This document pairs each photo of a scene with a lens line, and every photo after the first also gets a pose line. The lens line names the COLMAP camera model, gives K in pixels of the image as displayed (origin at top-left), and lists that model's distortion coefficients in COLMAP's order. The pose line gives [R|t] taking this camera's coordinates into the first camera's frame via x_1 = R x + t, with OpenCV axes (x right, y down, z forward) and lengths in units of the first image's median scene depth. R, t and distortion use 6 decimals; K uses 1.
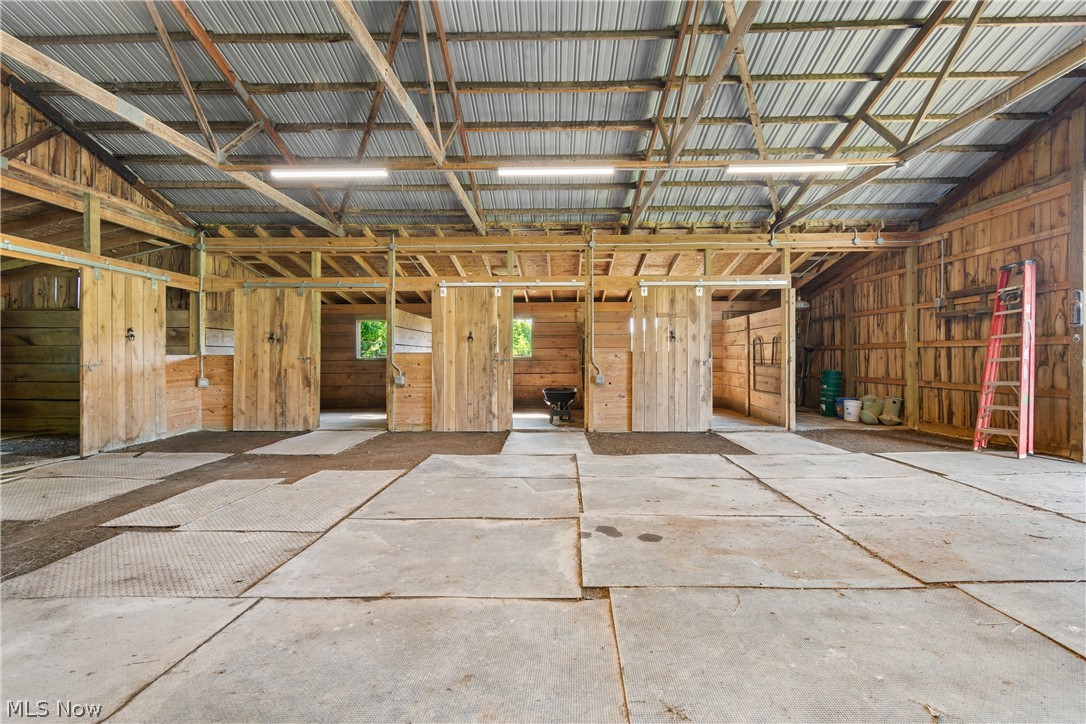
lens RADIAL K [[475.2, 0, 546.1], [0, 475.2, 356.8], [0, 0, 1]] dist [-0.001652, -0.000219]
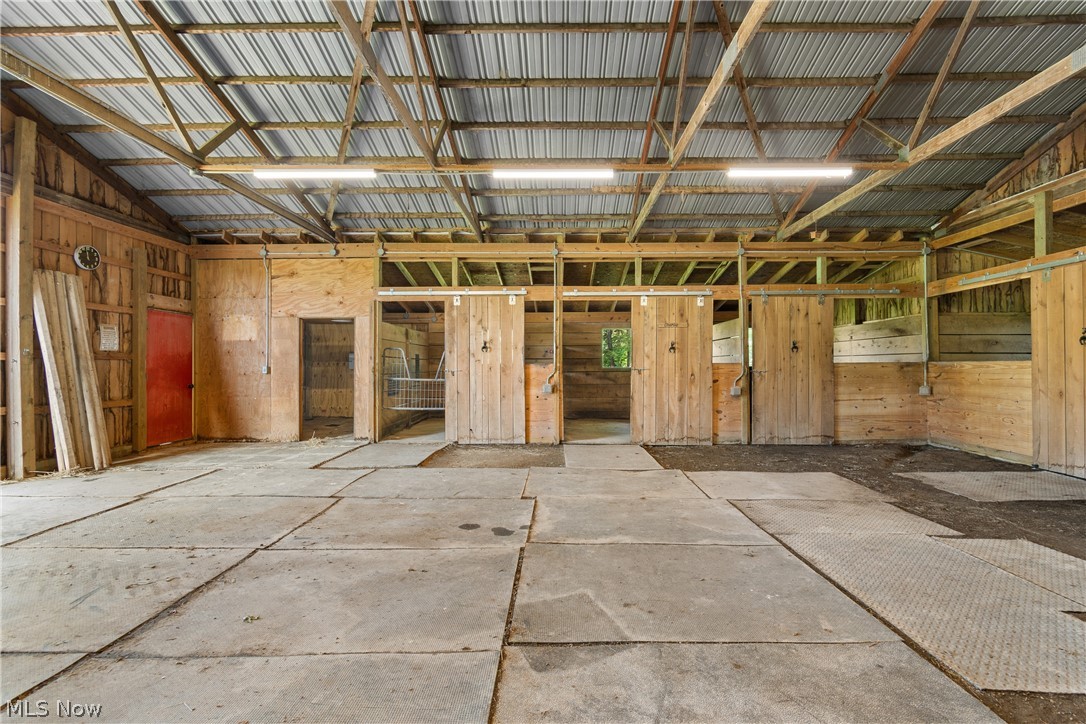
lens RADIAL K [[475.2, 0, 548.0], [0, 475.2, 363.8], [0, 0, 1]] dist [-0.001652, -0.000219]
pose [[-0.999669, 0.007291, -0.024664, 0.047685], [0.007368, 0.999968, -0.003013, -0.007758], [0.024641, -0.003194, -0.999691, 1.892186]]
